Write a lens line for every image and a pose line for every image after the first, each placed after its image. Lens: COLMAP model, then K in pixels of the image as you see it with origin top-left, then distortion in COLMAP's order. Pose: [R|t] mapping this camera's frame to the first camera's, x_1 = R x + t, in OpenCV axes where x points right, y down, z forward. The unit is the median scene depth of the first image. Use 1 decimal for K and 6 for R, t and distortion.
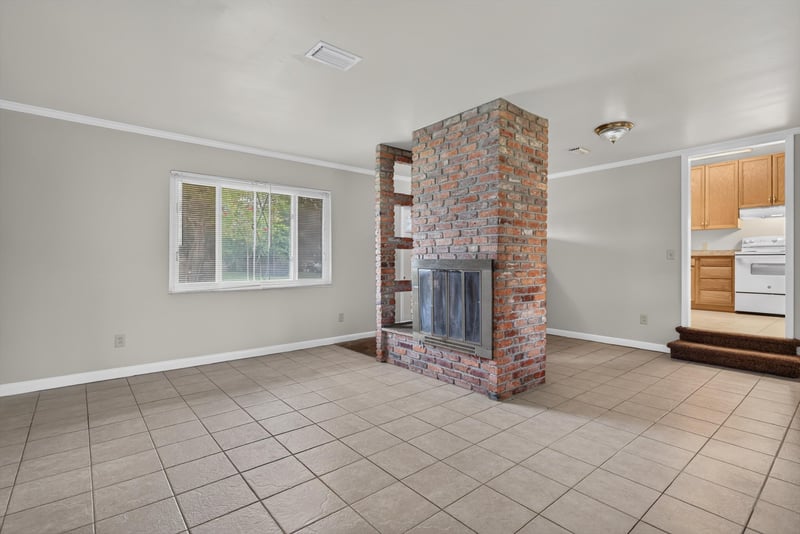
lens RADIAL K [[384.3, 0, 399.7], [0, 384.3, 260.6], [0, 0, 1]] dist [0.001667, -0.002115]
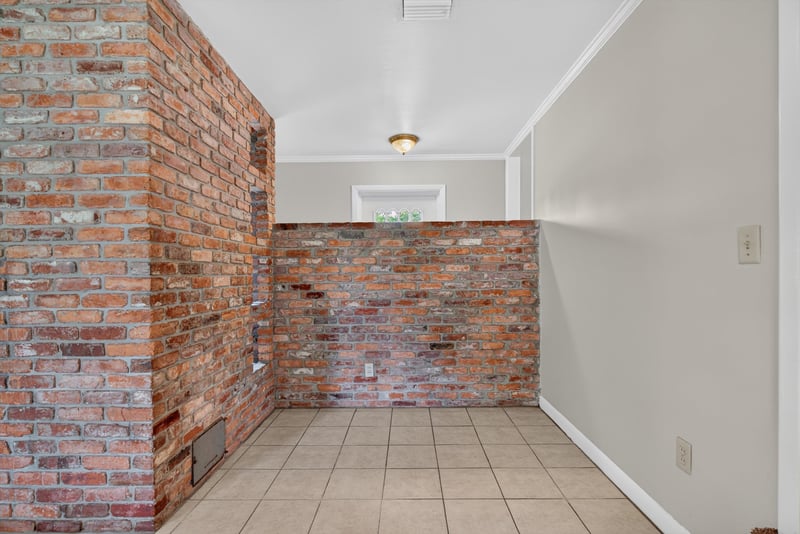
lens RADIAL K [[384.3, 0, 398.6], [0, 384.3, 275.4], [0, 0, 1]] dist [0.001667, -0.002115]
pose [[0.756035, -0.000225, -0.654531, 0.882355], [0.008883, 0.999911, 0.009917, 0.000348], [0.654471, -0.013312, 0.755970, 0.814688]]
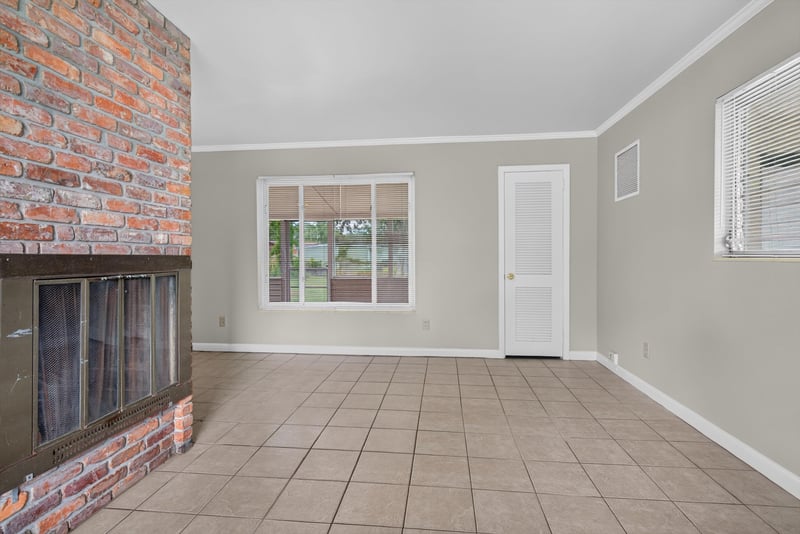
lens RADIAL K [[384.3, 0, 401.8], [0, 384.3, 263.1], [0, 0, 1]] dist [0.001667, -0.002115]
pose [[-0.692501, -0.008005, 0.721373, -0.465605], [0.005383, 0.999853, 0.016262, 0.001022], [-0.721397, 0.015144, -0.692356, 1.015039]]
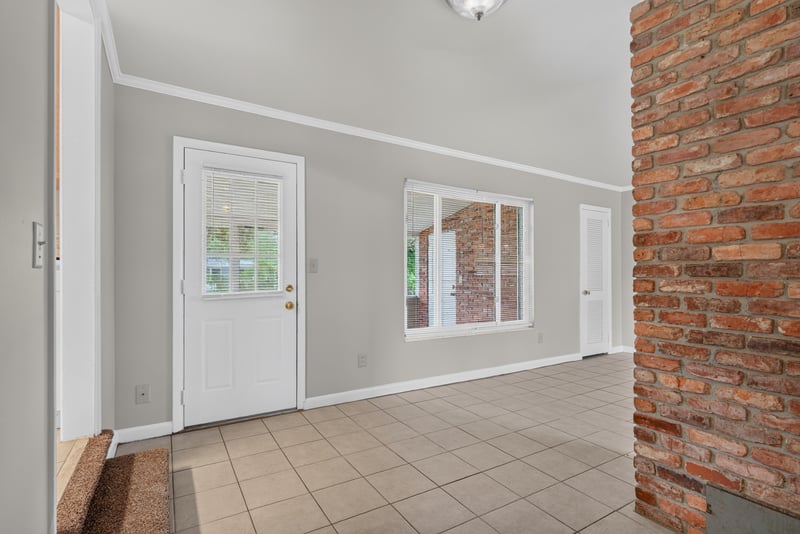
lens RADIAL K [[384.3, 0, 397.8], [0, 384.3, 274.3], [0, 0, 1]] dist [0.001667, -0.002115]
pose [[-0.989715, -0.003025, 0.143021, 0.604820], [-0.003637, 0.999985, -0.004019, 0.001324], [-0.143006, -0.004498, -0.989712, 1.496328]]
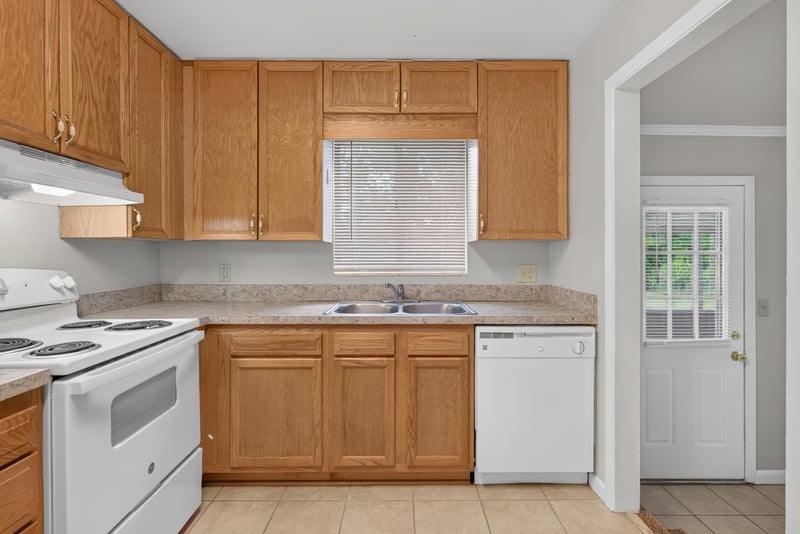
lens RADIAL K [[384.3, 0, 398.0], [0, 384.3, 253.2], [0, 0, 1]] dist [0.001667, -0.002115]
pose [[-0.770013, 0.001342, 0.638026, 0.989197], [-0.001368, 0.999992, -0.003754, -0.119016], [-0.638026, -0.003763, -0.770005, 1.636946]]
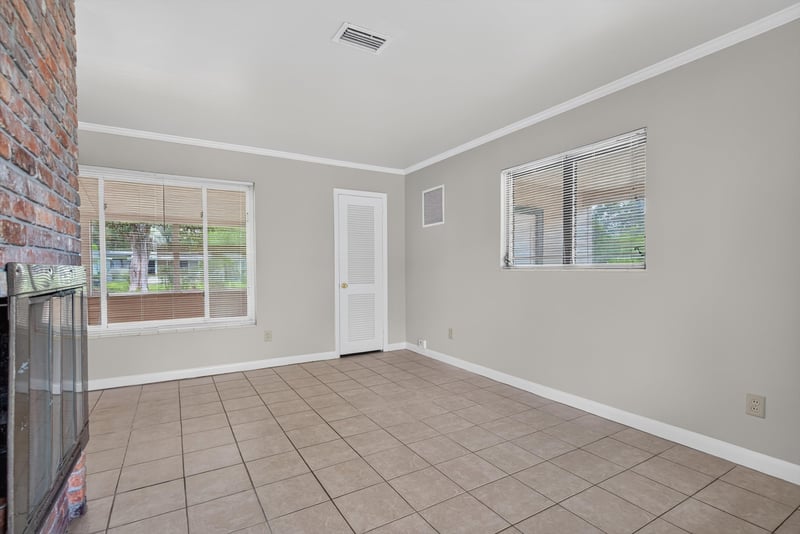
lens RADIAL K [[384.3, 0, 402.2], [0, 384.3, 277.3], [0, 0, 1]] dist [0.001667, -0.002115]
pose [[-0.988274, -0.000023, 0.152690, -0.264304], [0.003899, 0.999670, 0.025380, -0.000156], [-0.152641, 0.025678, -0.987948, 1.251500]]
